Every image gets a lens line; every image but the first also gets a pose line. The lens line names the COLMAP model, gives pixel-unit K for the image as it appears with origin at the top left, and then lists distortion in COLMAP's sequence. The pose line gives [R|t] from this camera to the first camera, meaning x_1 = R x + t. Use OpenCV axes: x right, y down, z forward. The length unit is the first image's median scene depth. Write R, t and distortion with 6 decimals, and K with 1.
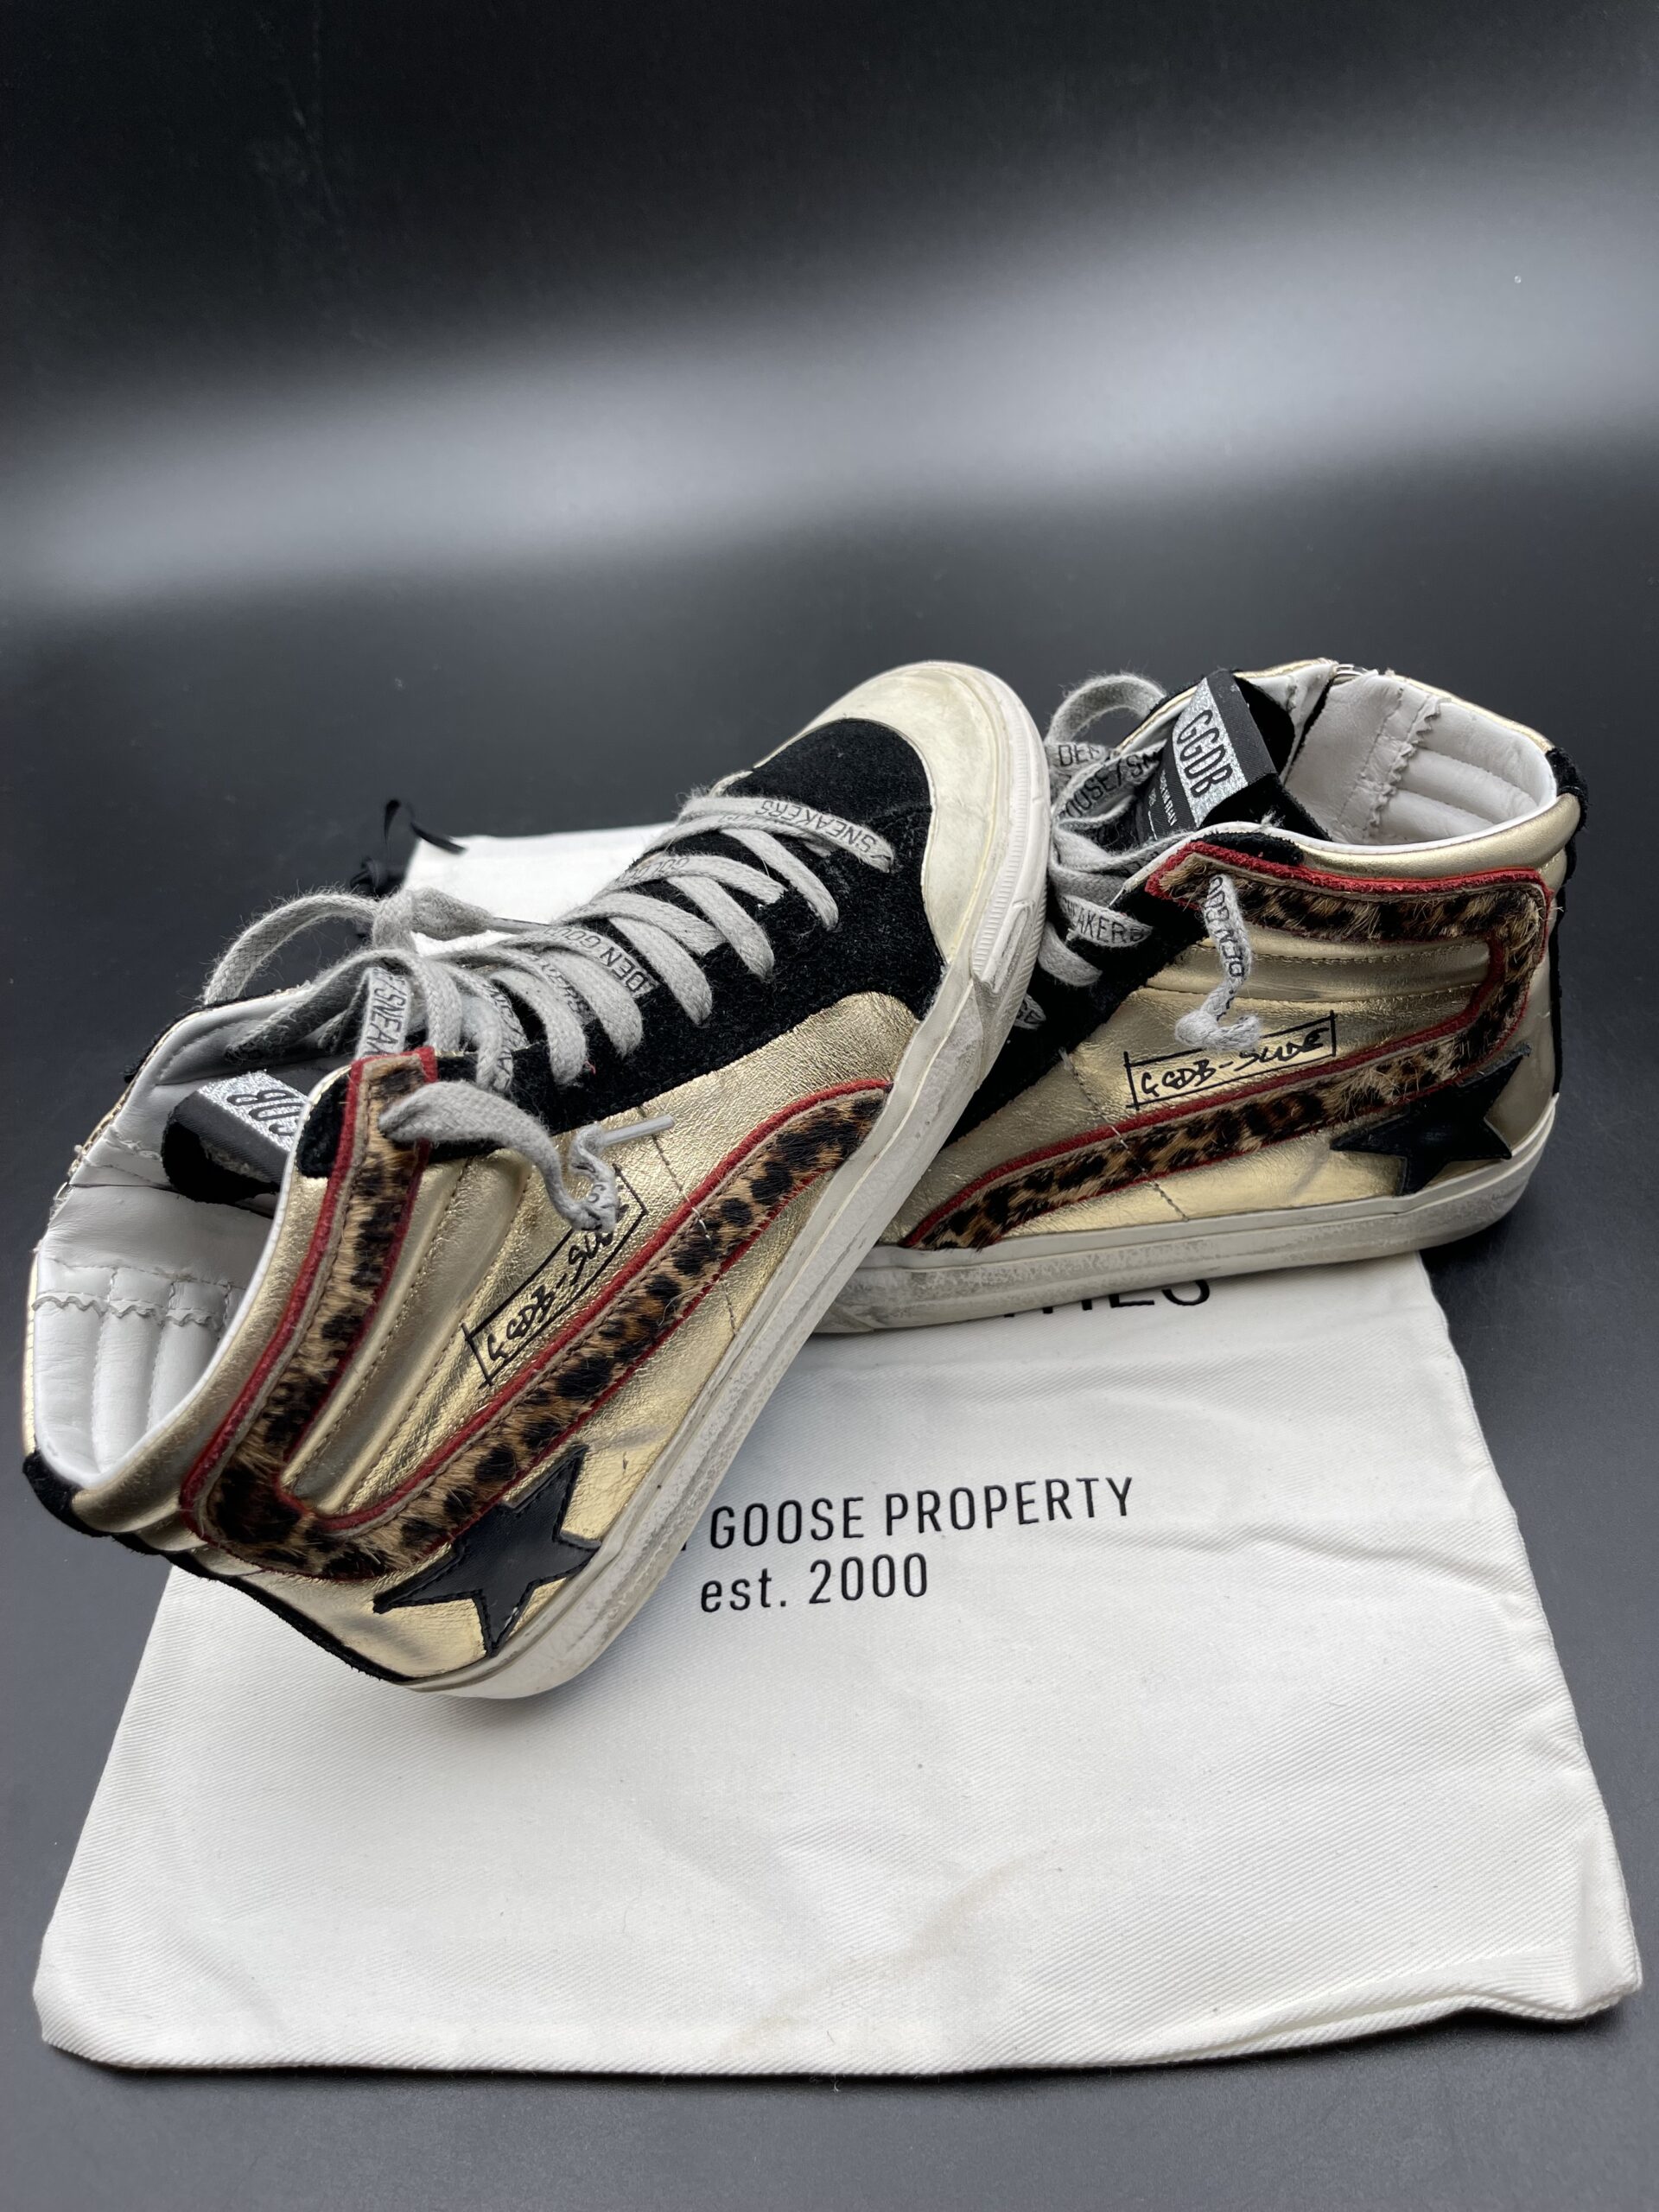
lens RADIAL K [[1677.8, 0, 829.5], [0, 1677.8, 1106.0], [0, 0, 1]] dist [-0.000653, -0.009116]
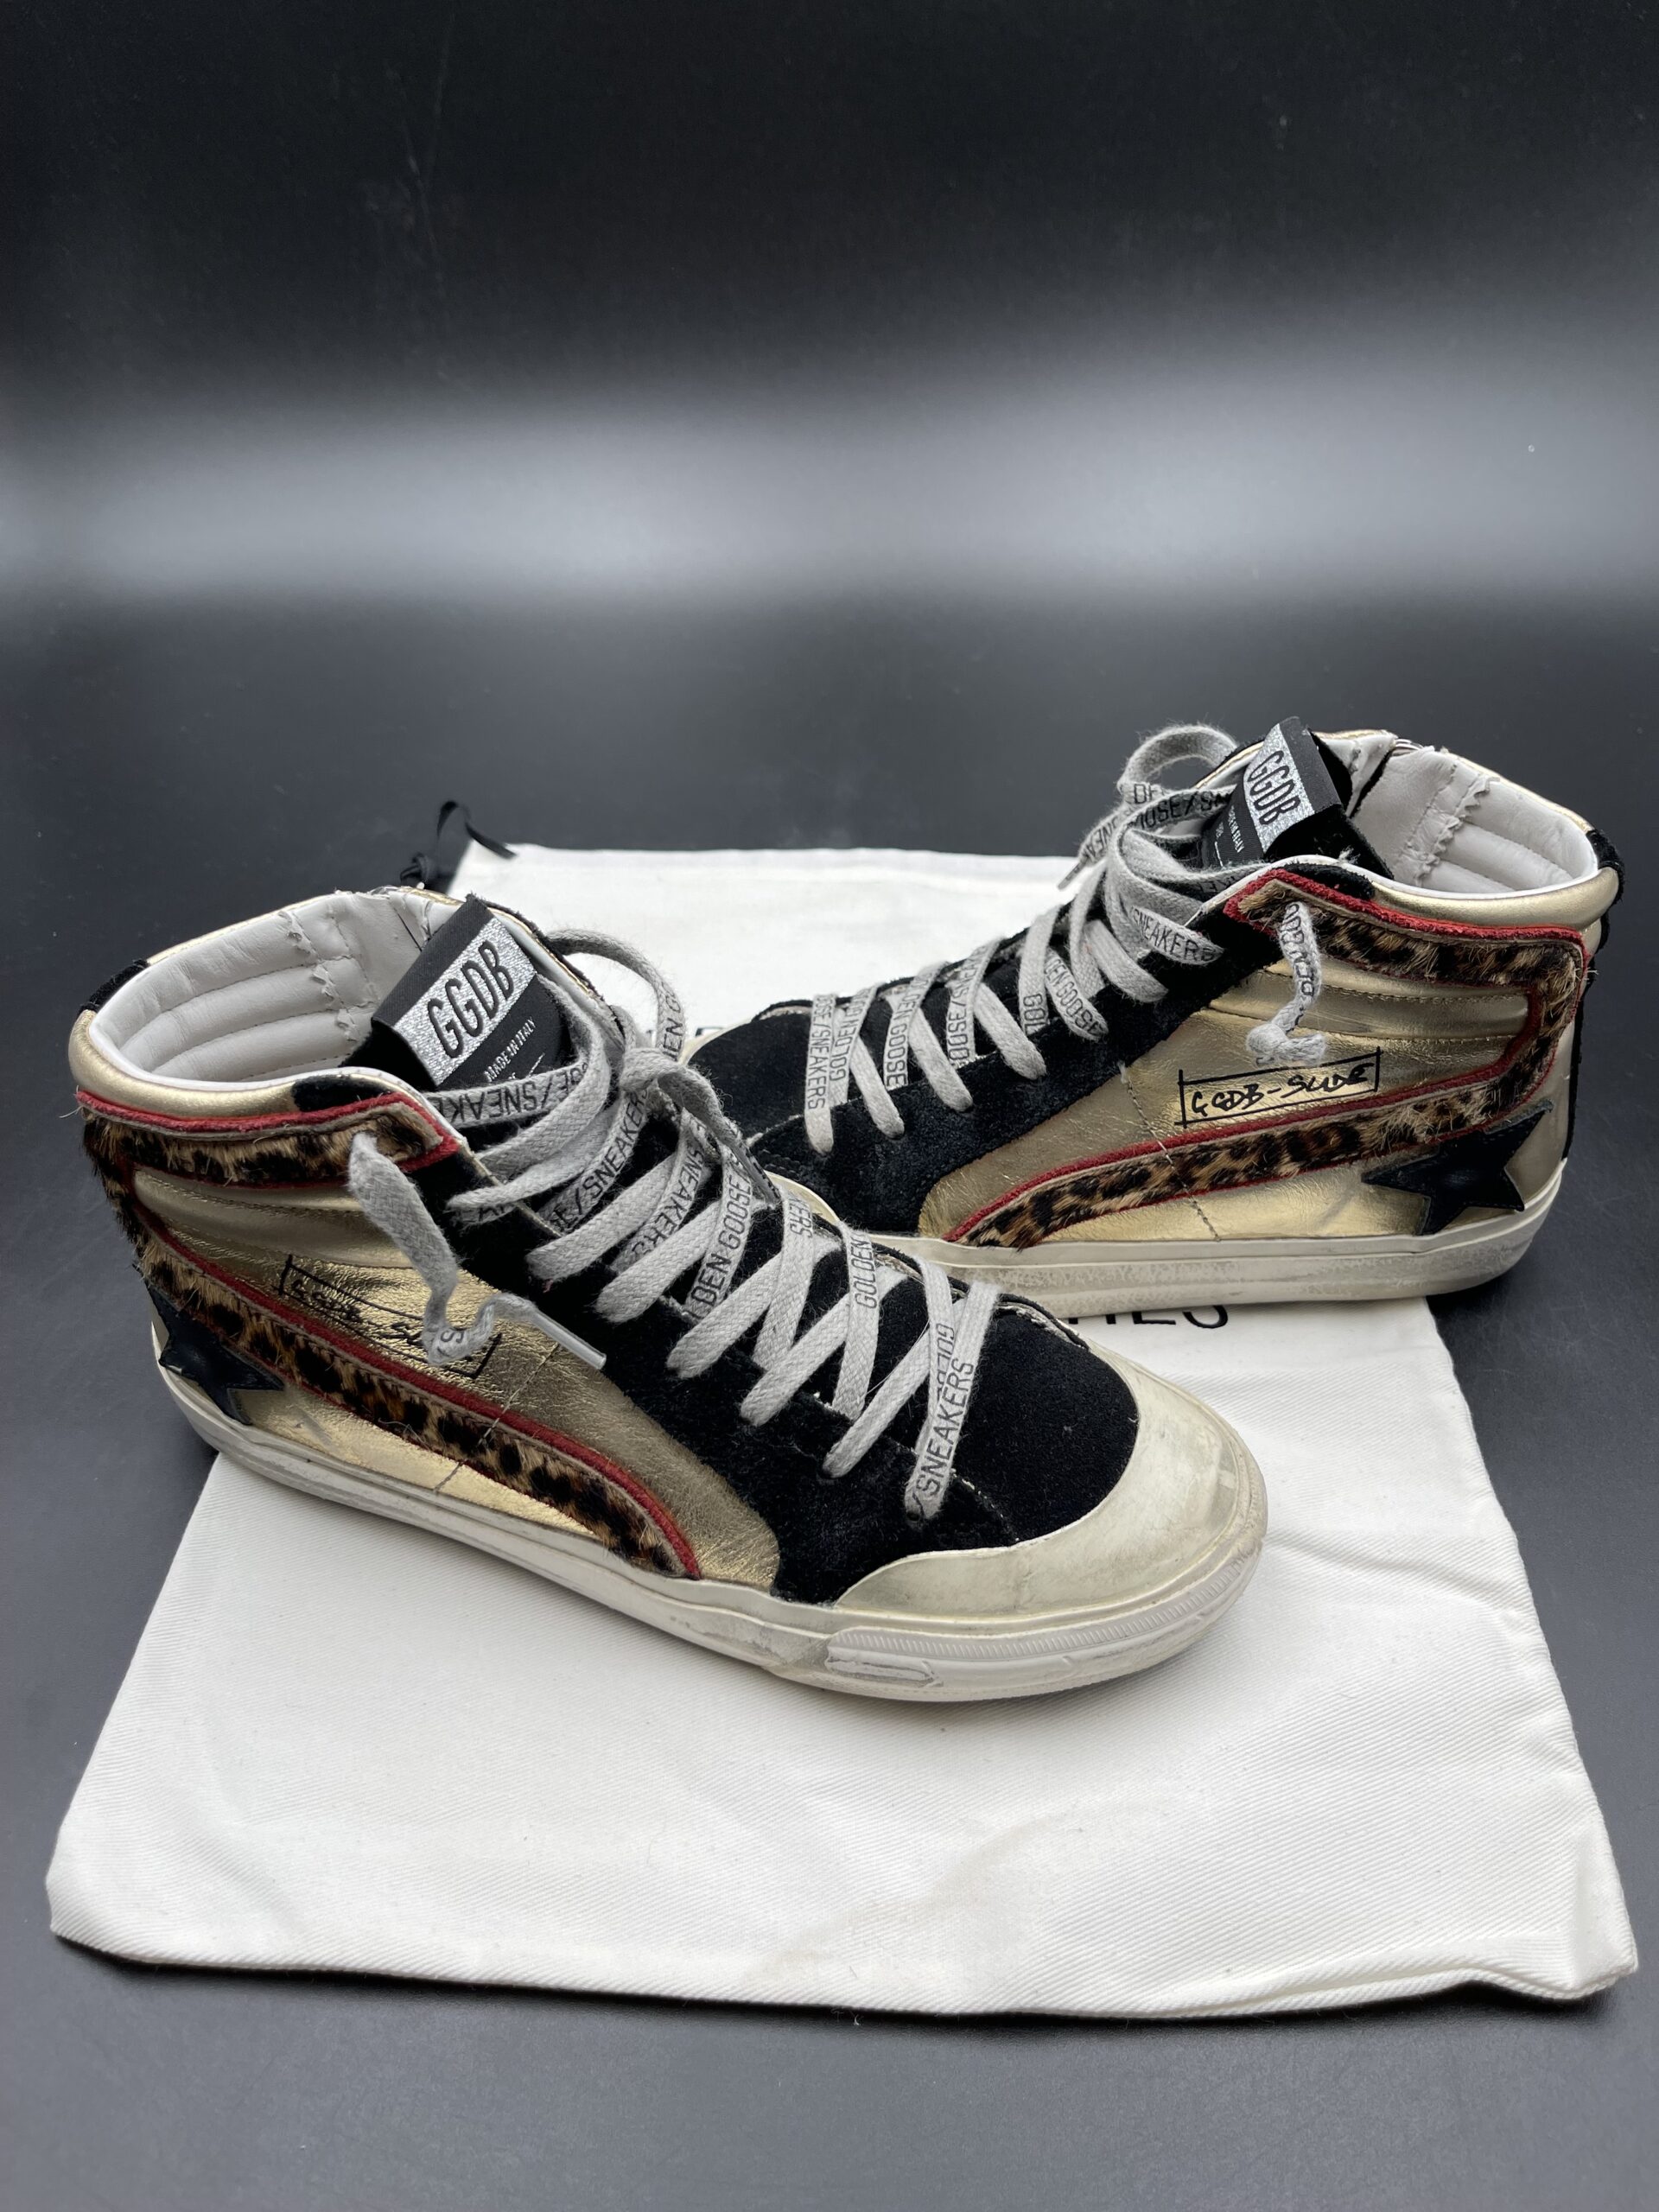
lens RADIAL K [[1670.0, 0, 829.5], [0, 1670.0, 1106.0], [0, 0, 1]] dist [-0.004235, -0.001884]
pose [[0.994024, 0.097973, 0.048143, -0.091841], [-0.094447, 0.993014, -0.070731, 0.085347], [-0.054736, 0.065761, 0.996333, -0.034836]]
